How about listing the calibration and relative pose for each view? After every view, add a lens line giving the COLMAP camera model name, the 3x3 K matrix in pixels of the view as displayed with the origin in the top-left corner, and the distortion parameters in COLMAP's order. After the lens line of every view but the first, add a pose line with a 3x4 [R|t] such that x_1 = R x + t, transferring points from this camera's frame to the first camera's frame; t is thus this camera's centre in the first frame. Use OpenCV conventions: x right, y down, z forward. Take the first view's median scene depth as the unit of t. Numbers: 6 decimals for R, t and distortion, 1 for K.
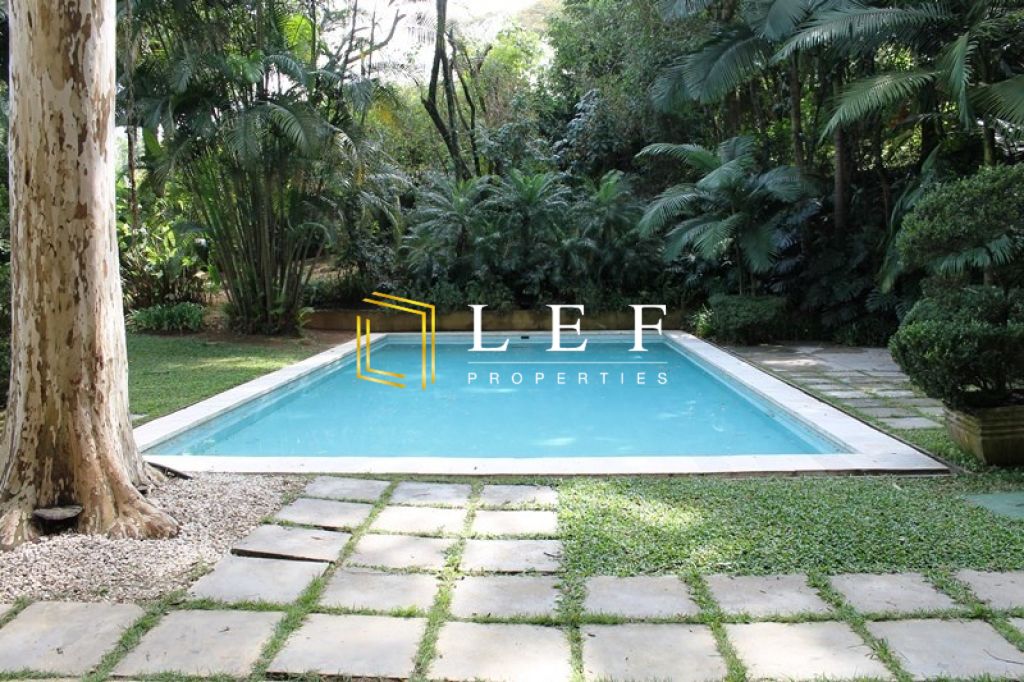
lens RADIAL K [[865.0, 0, 516.4], [0, 865.0, 338.8], [0, 0, 1]] dist [-0.167939, 0.151987]
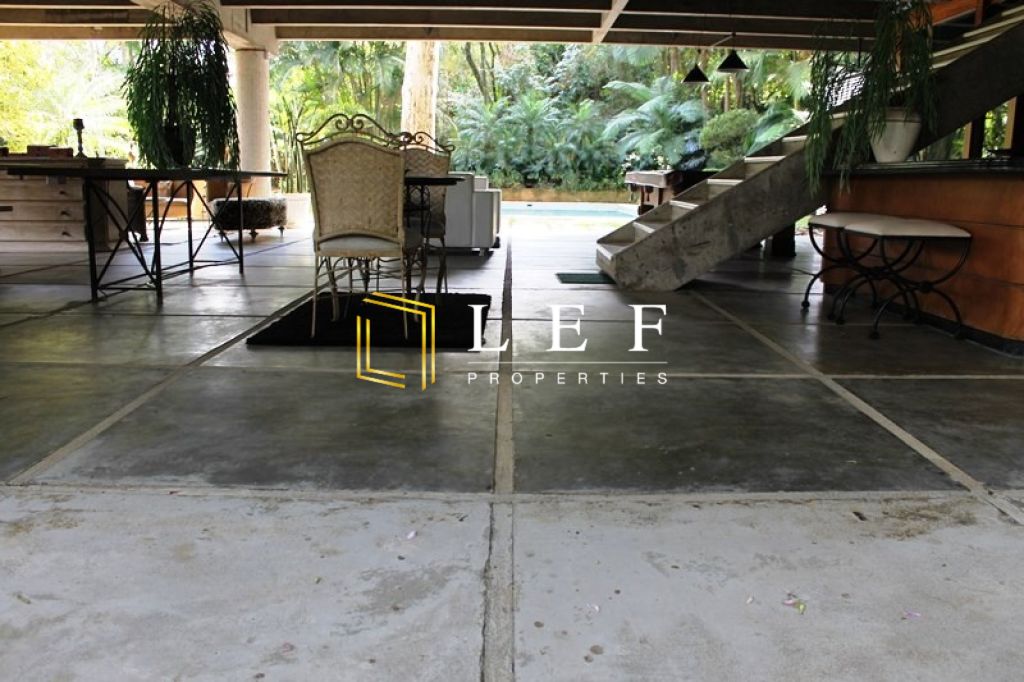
lens RADIAL K [[865.0, 0, 516.4], [0, 865.0, 338.8], [0, 0, 1]] dist [-0.167939, 0.151987]
pose [[0.998897, 0.017117, 0.043713, -0.076946], [-0.021107, 0.995489, 0.092499, 0.094441], [-0.041933, -0.093319, 0.994753, -0.571923]]
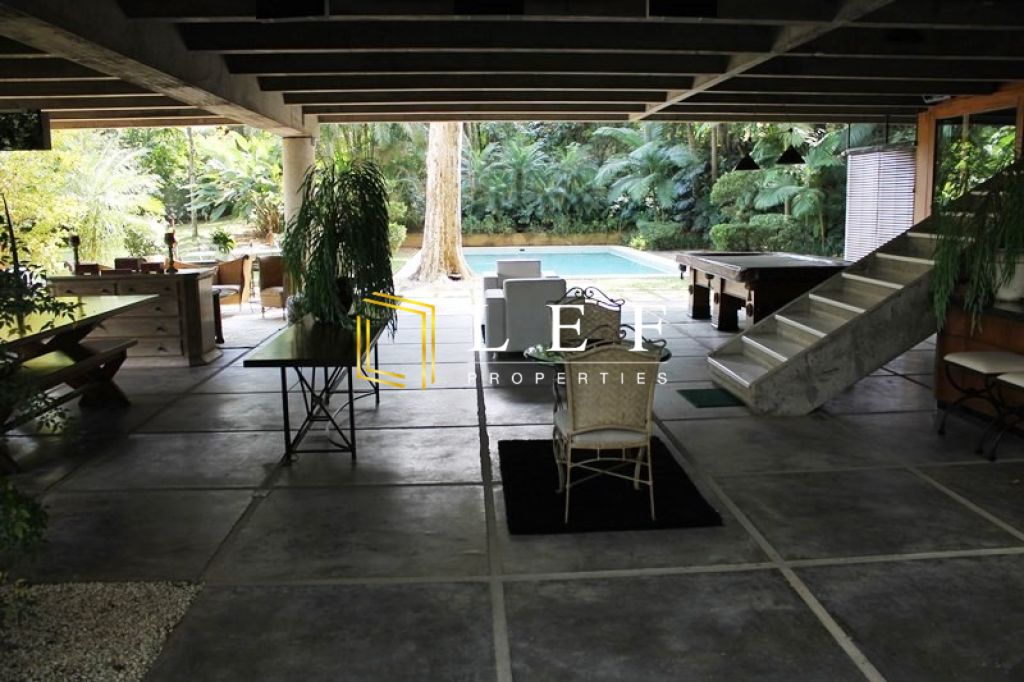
lens RADIAL K [[865.0, 0, 516.4], [0, 865.0, 338.8], [0, 0, 1]] dist [-0.167939, 0.151987]
pose [[0.995724, -0.017451, 0.090711, -0.145482], [0.011373, 0.997682, 0.067099, 0.054011], [-0.091672, -0.065780, 0.993614, -0.580634]]
